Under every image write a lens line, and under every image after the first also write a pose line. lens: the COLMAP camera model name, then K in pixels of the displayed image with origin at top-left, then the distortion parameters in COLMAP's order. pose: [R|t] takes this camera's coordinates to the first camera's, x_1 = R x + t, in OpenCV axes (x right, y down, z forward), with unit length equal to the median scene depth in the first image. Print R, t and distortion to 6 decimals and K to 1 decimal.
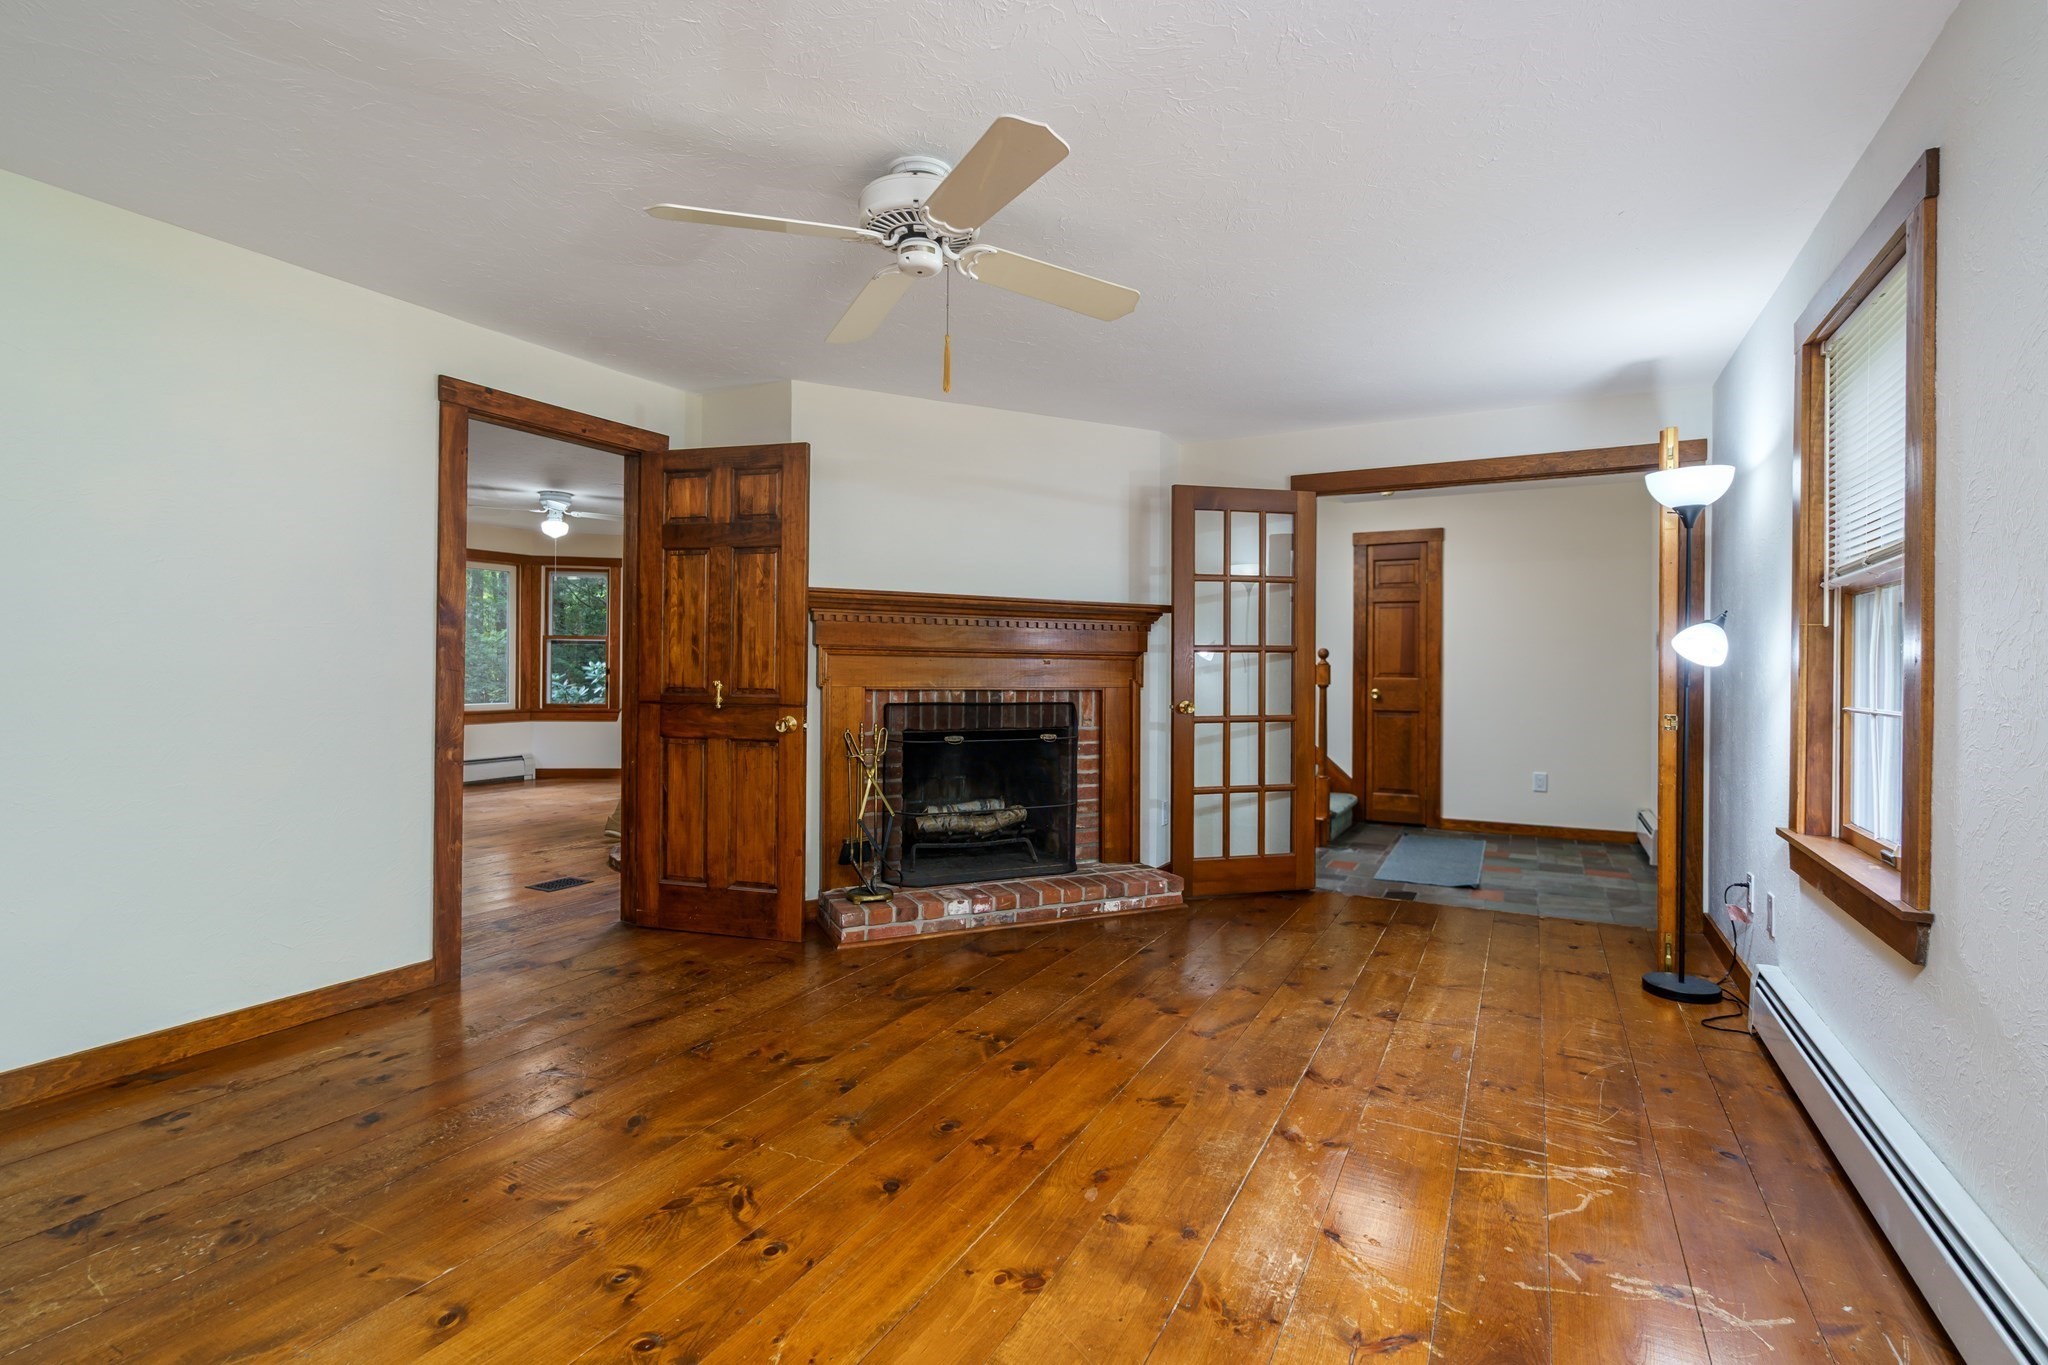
lens RADIAL K [[933.2, 0, 1030.6], [0, 933.2, 675.6], [0, 0, 1]] dist [-0.009732, 0.004390]
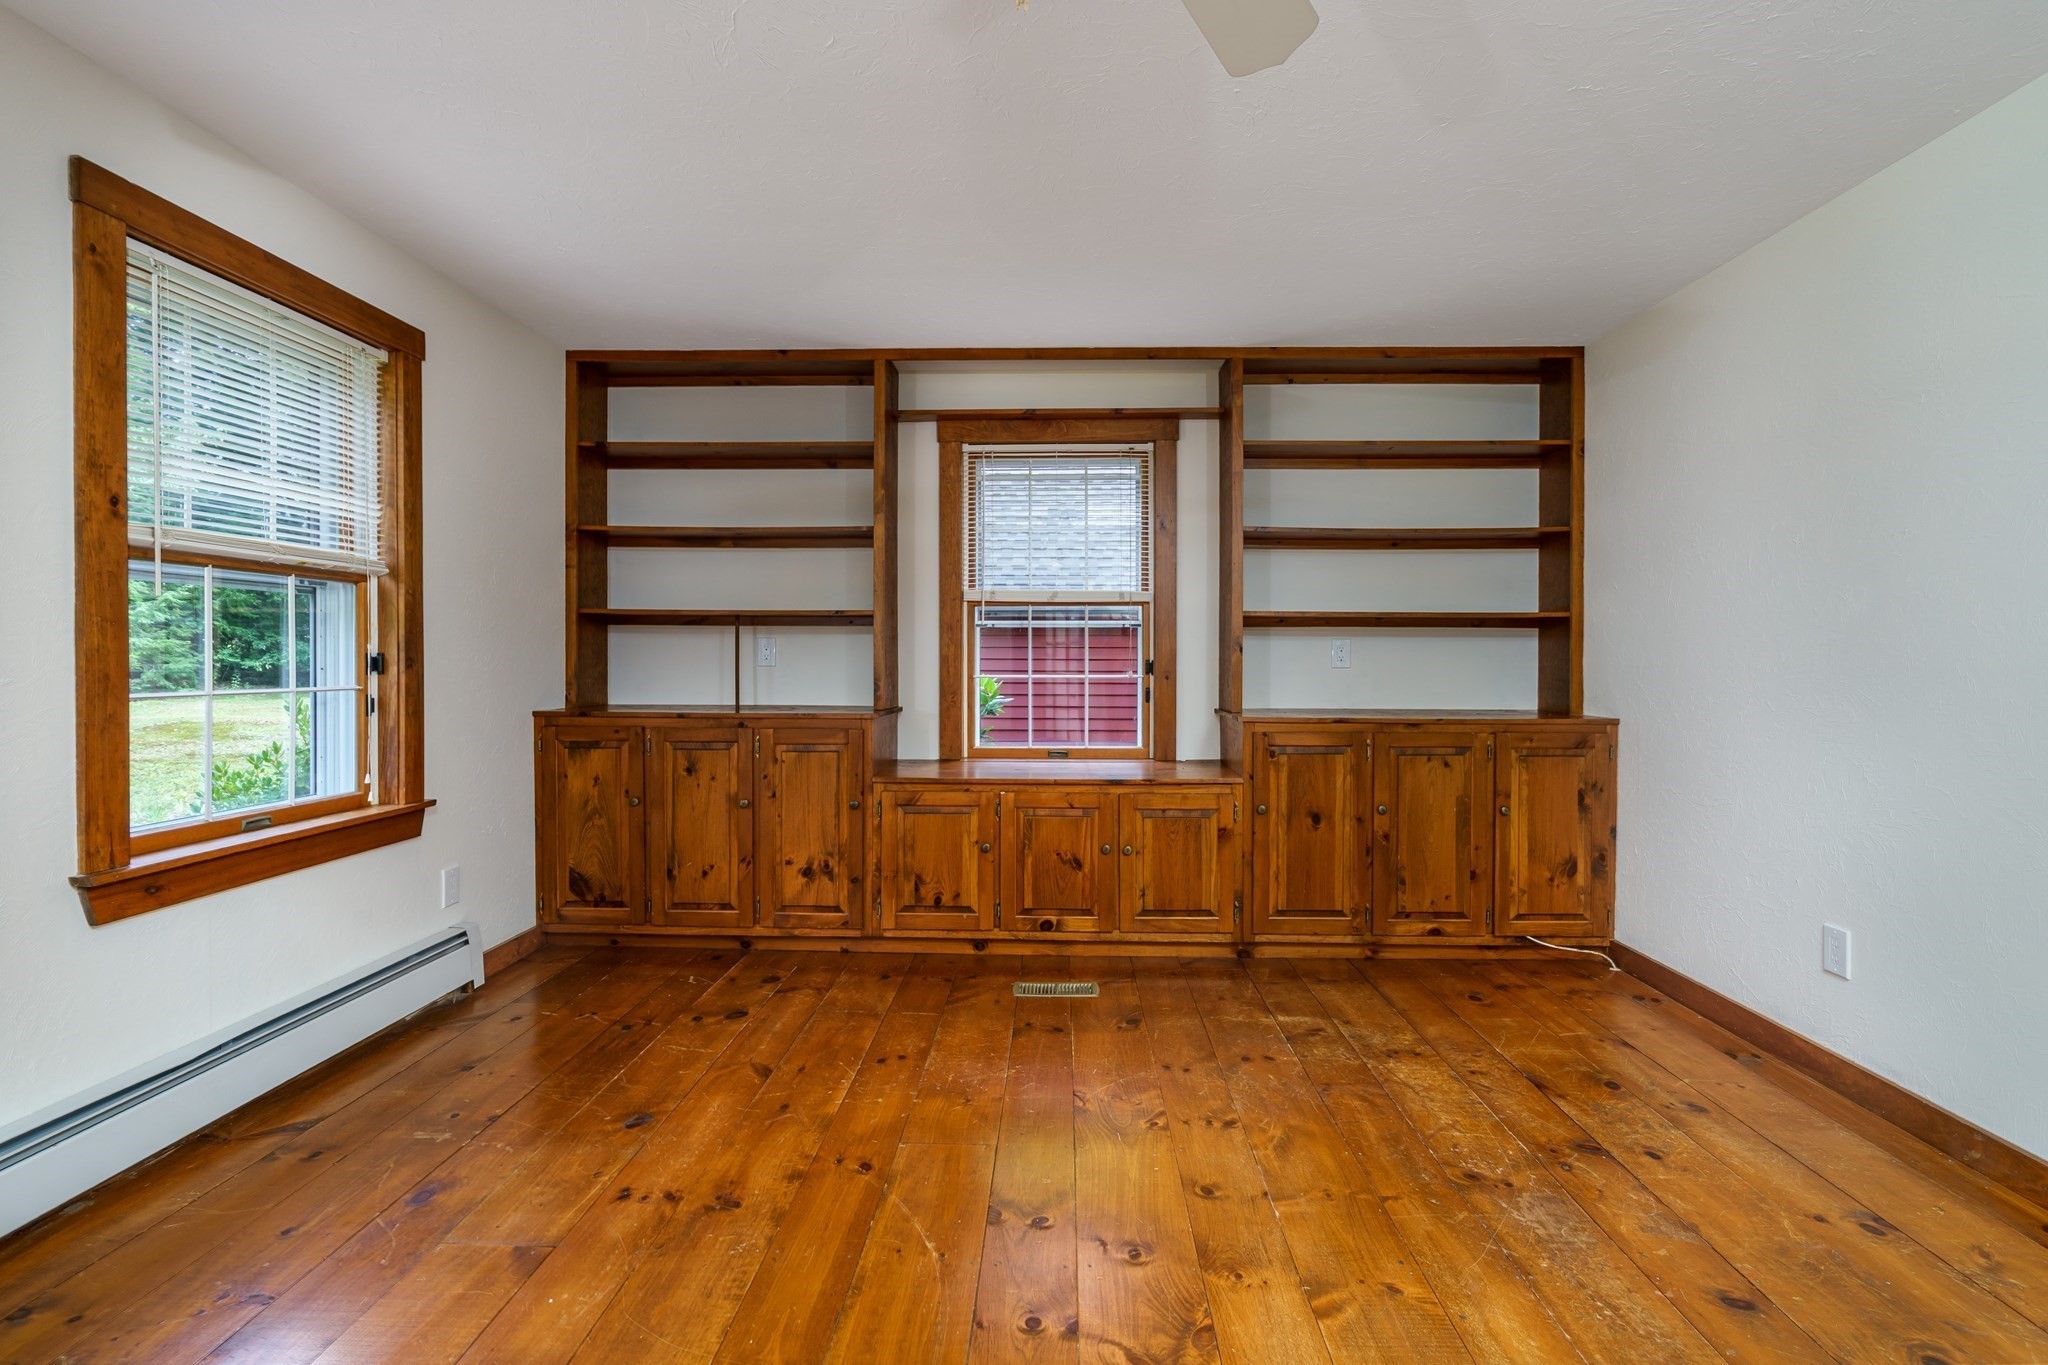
lens RADIAL K [[933.2, 0, 1052.5], [0, 933.2, 662.5], [0, 0, 1]] dist [-0.009732, 0.004390]
pose [[-0.887598, -0.011371, -0.460478, 0.077771], [-0.017184, 0.999817, 0.008433, -0.009935], [0.460298, 0.015398, -0.887631, 1.167845]]
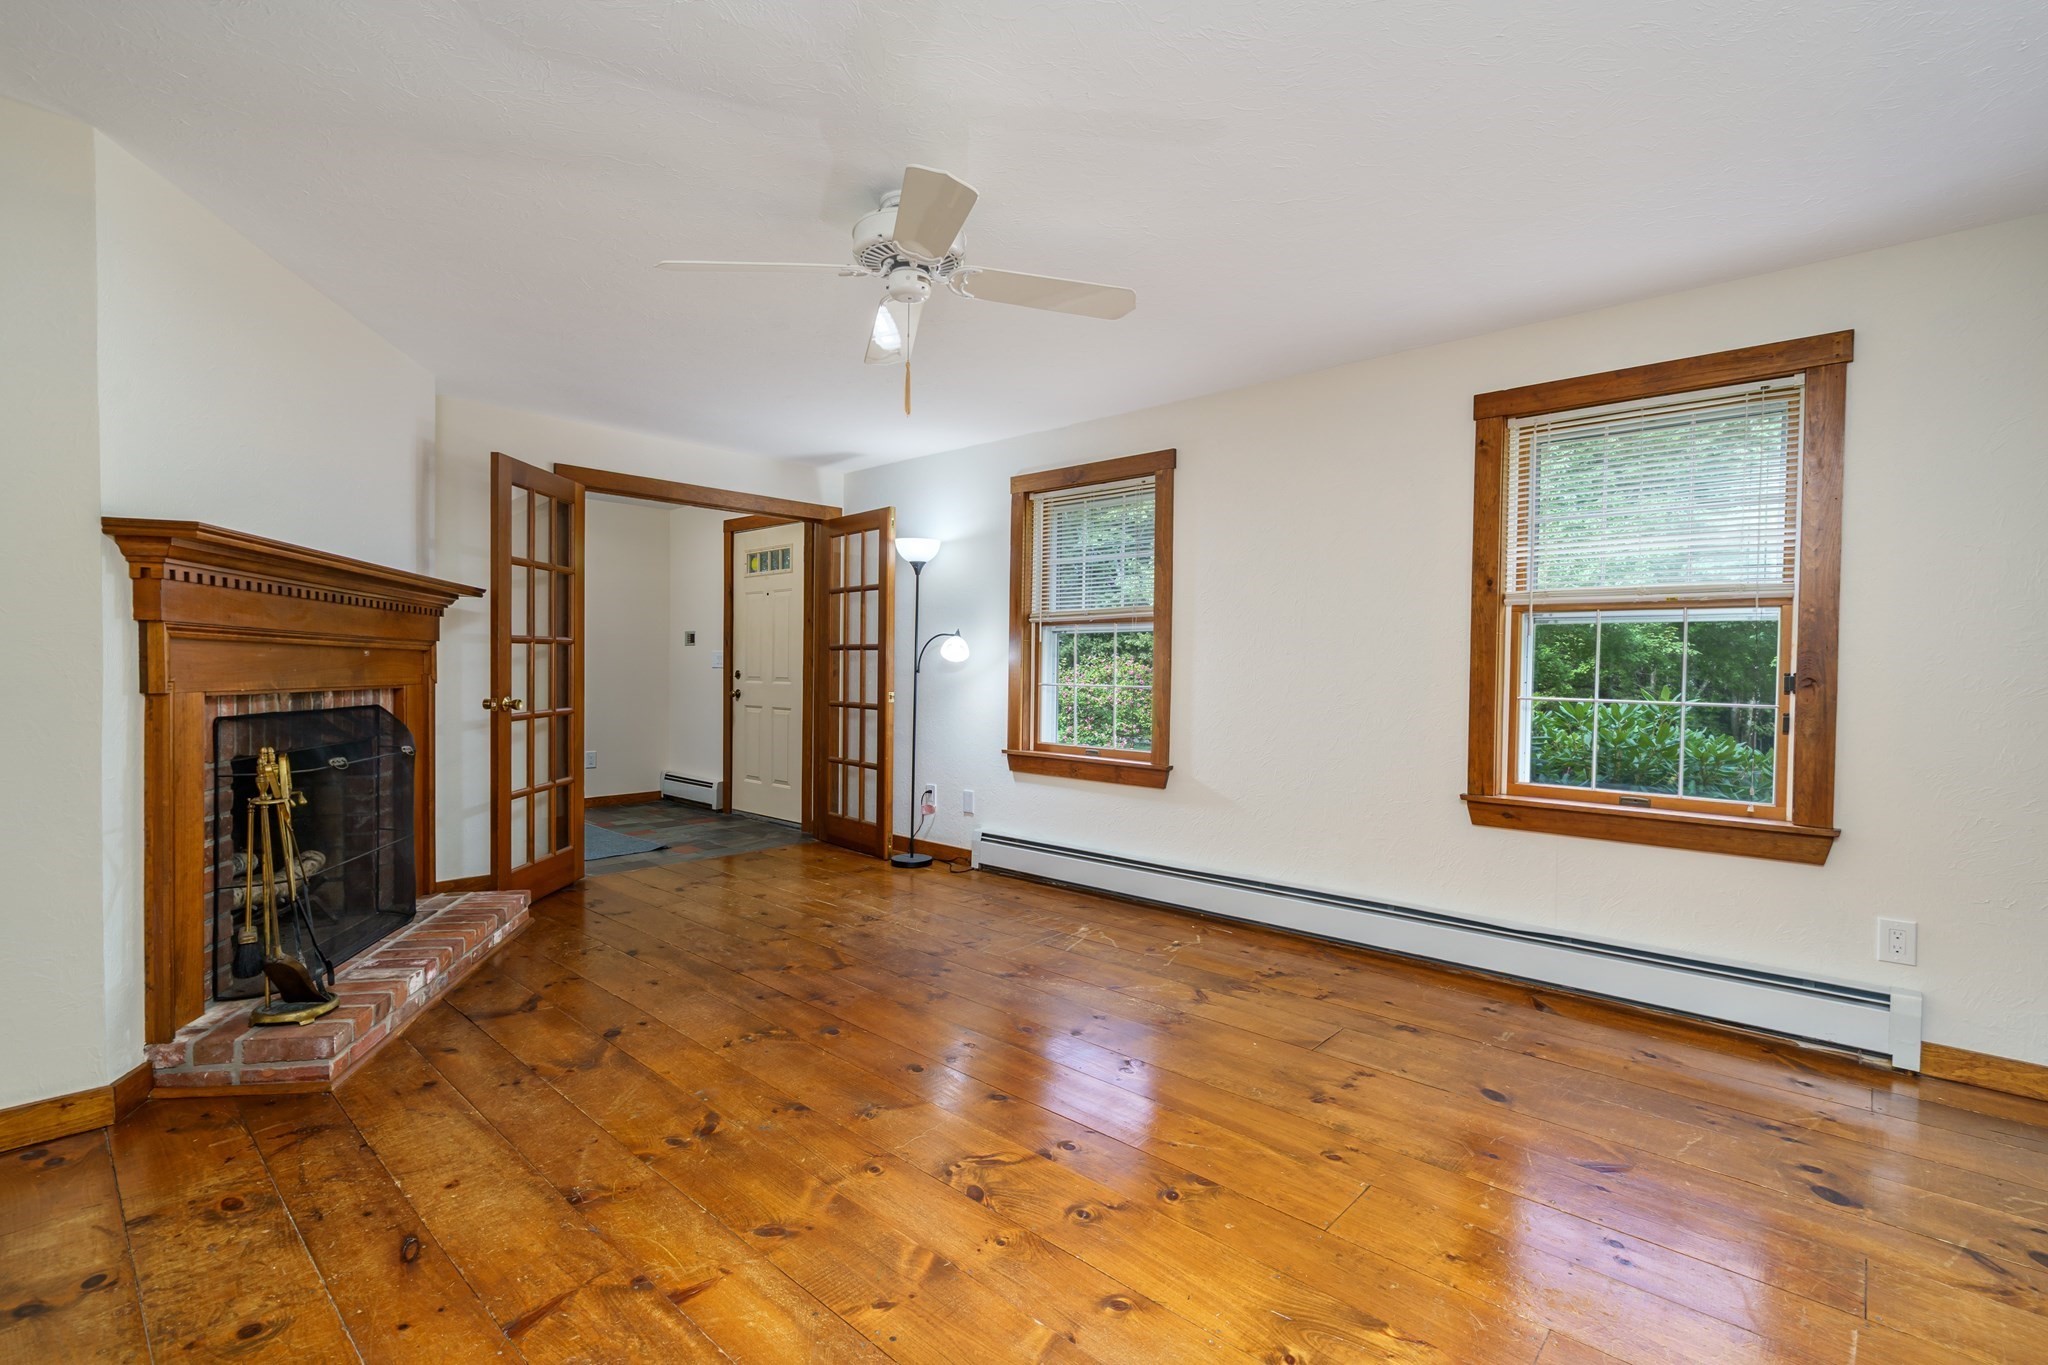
lens RADIAL K [[933.2, 0, 1009.7], [0, 933.2, 689.0], [0, 0, 1]] dist [-0.009732, 0.004390]
pose [[0.256780, -0.030703, 0.965982, -0.958851], [0.001093, 0.999504, 0.031478, -0.013951], [-0.966469, -0.007027, 0.256686, 0.501706]]
